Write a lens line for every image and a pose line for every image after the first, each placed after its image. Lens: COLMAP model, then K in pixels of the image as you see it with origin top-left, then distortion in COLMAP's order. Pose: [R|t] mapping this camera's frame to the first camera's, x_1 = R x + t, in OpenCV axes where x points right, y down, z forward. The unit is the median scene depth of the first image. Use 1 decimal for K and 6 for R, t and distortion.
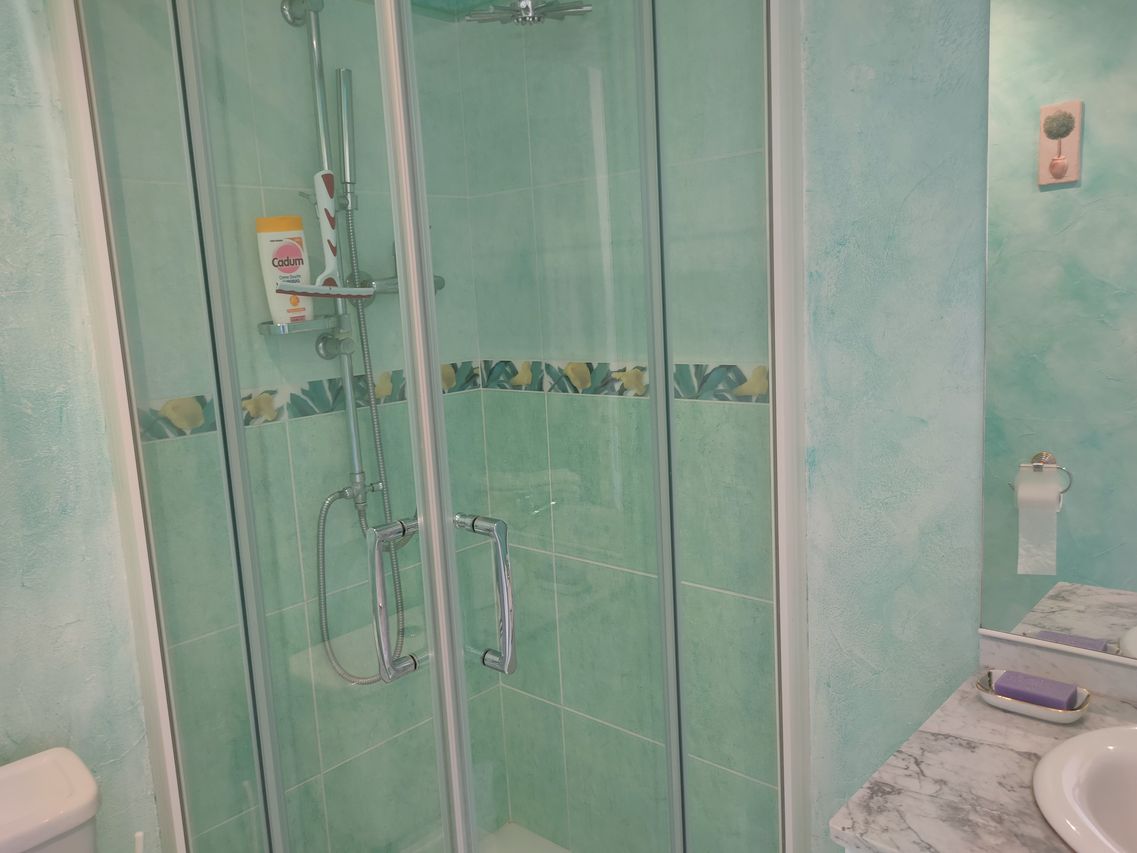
lens RADIAL K [[876.6, 0, 566.7], [0, 876.6, 429.2], [0, 0, 1]] dist [0.022740, 0.002743]
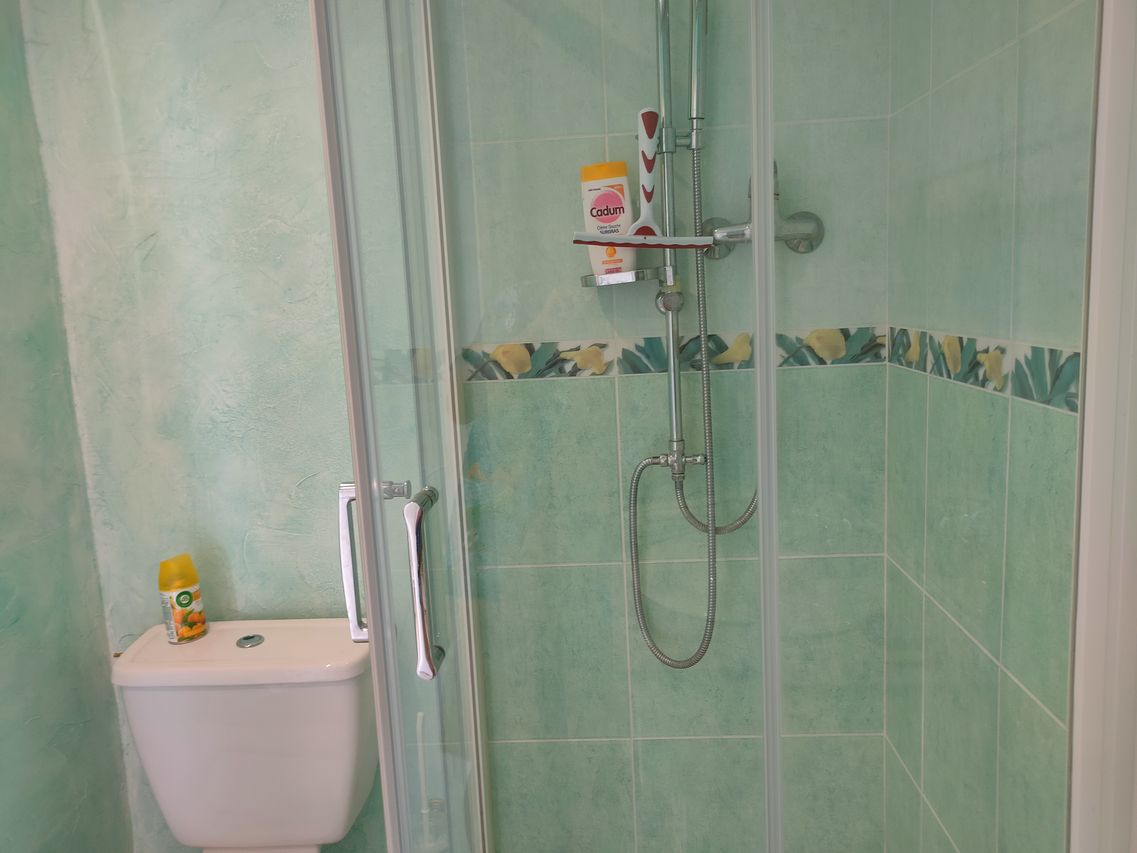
lens RADIAL K [[876.6, 0, 568.4], [0, 876.6, 423.2], [0, 0, 1]] dist [0.022740, 0.002743]
pose [[0.649153, 0.141790, -0.747326, 0.384166], [-0.107048, 0.989725, 0.094794, -0.044675], [0.753088, 0.018463, 0.657661, 0.323436]]
